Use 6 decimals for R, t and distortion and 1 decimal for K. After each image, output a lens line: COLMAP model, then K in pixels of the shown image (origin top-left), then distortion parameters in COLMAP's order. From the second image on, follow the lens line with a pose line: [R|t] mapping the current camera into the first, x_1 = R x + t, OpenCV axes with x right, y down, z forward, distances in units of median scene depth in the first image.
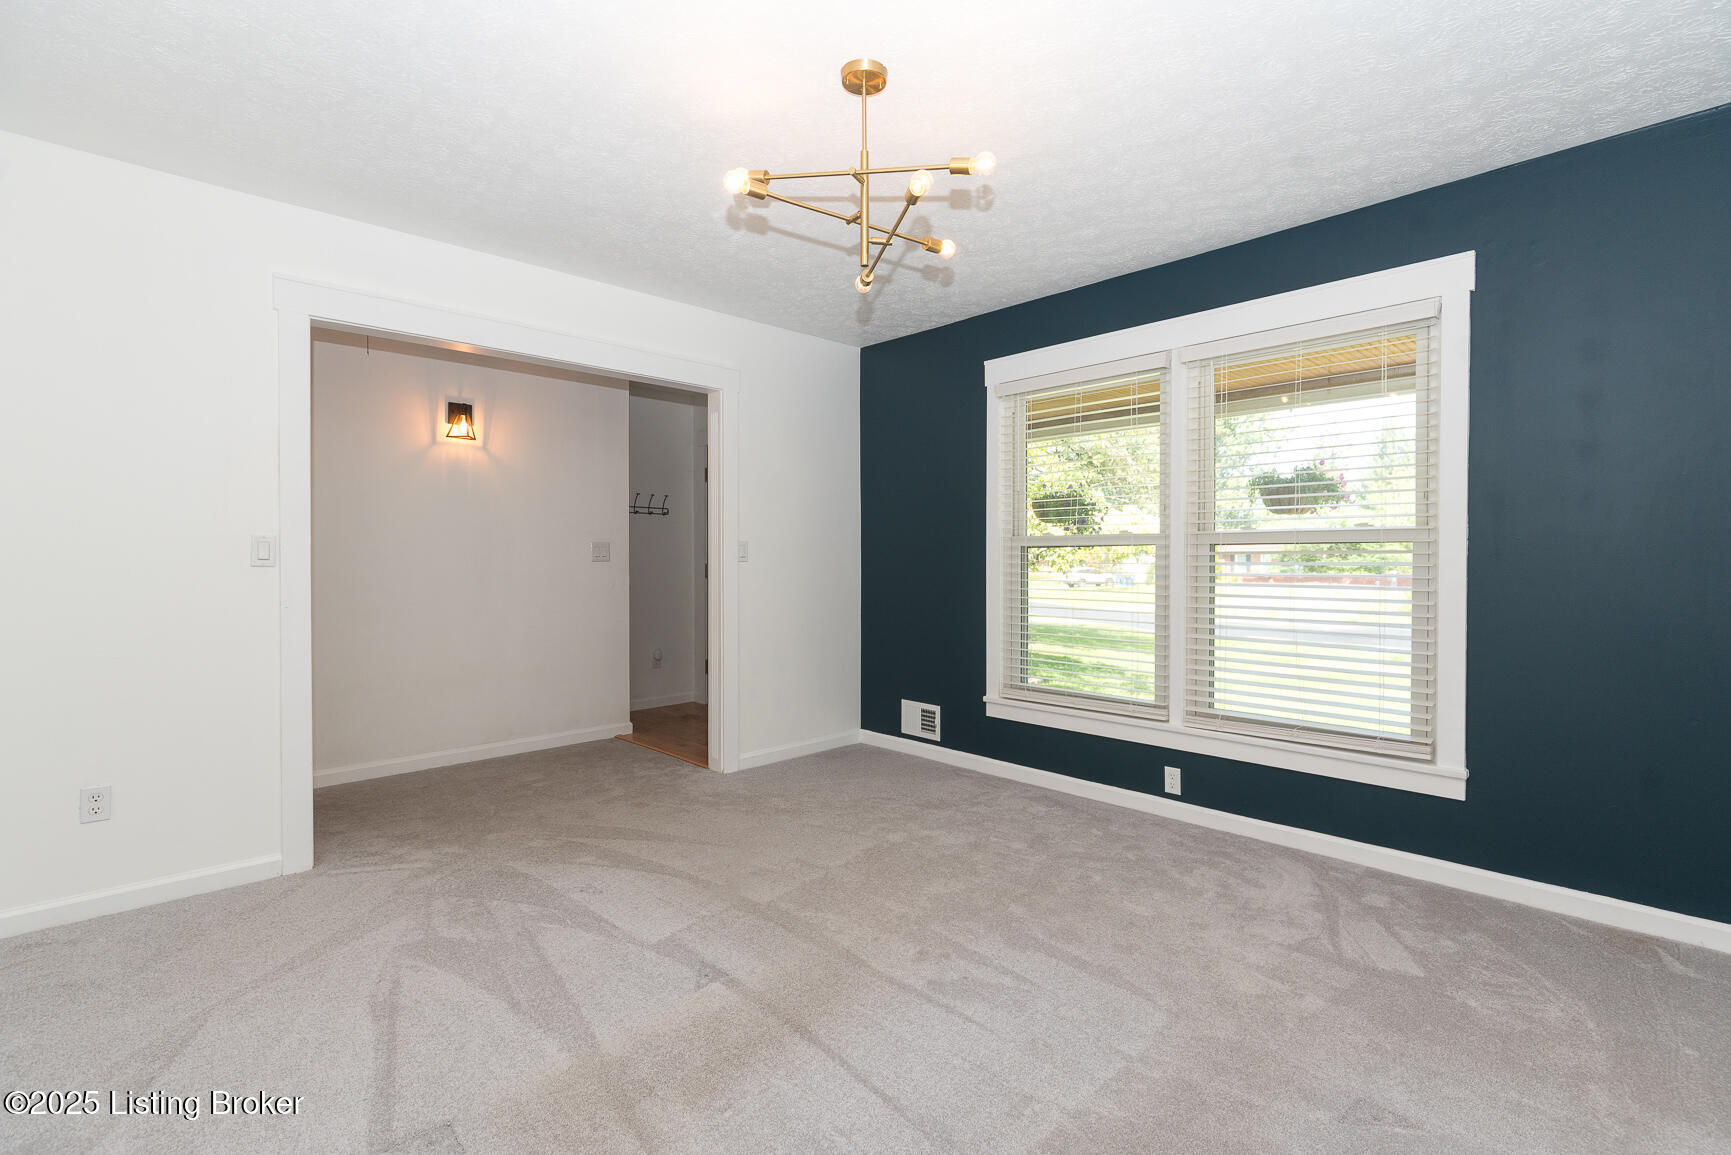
lens RADIAL K [[788.9, 0, 869.1], [0, 788.9, 574.3], [0, 0, 1]] dist [-0.002667, -0.000709]
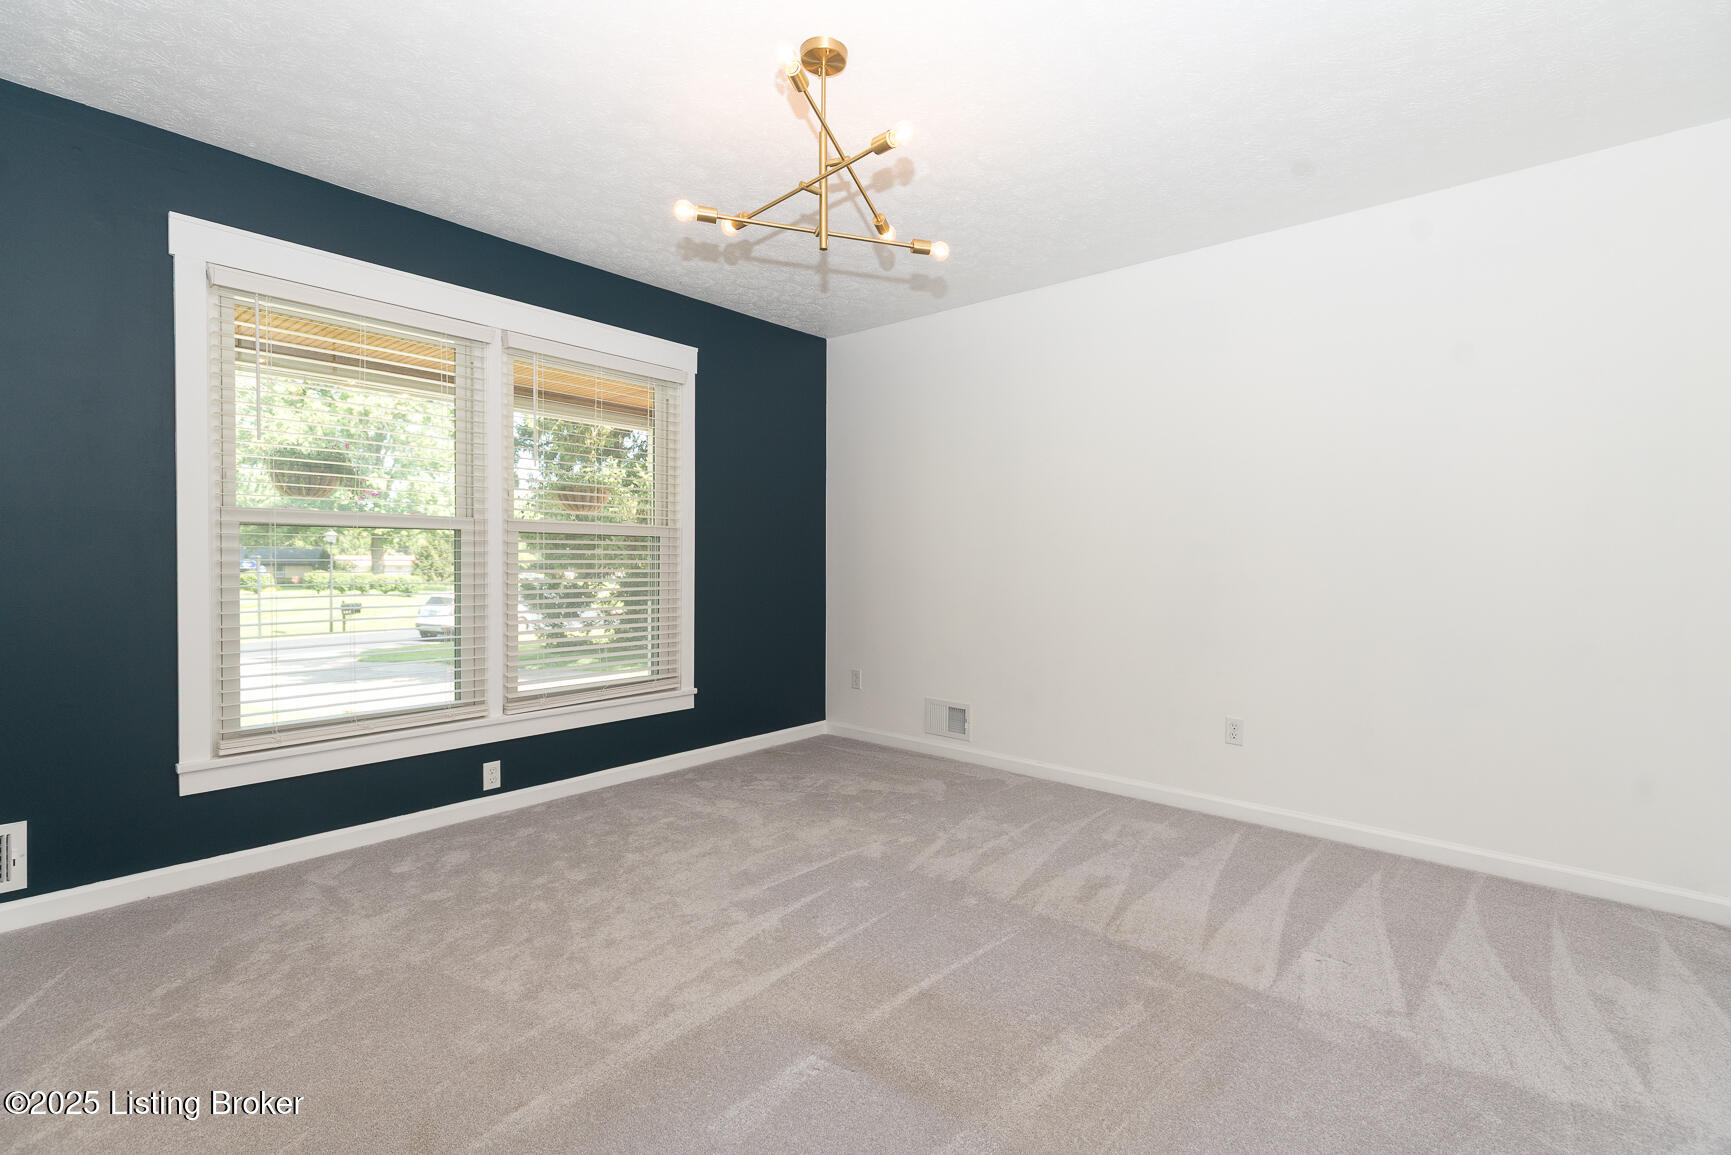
lens RADIAL K [[788.9, 0, 869.0], [0, 788.9, 569.1], [0, 0, 1]] dist [-0.002667, -0.000709]
pose [[-0.098056, -0.023275, 0.994909, -0.606251], [0.002159, 0.999719, 0.023600, -0.012344], [-0.995179, 0.004462, -0.097978, 0.624707]]
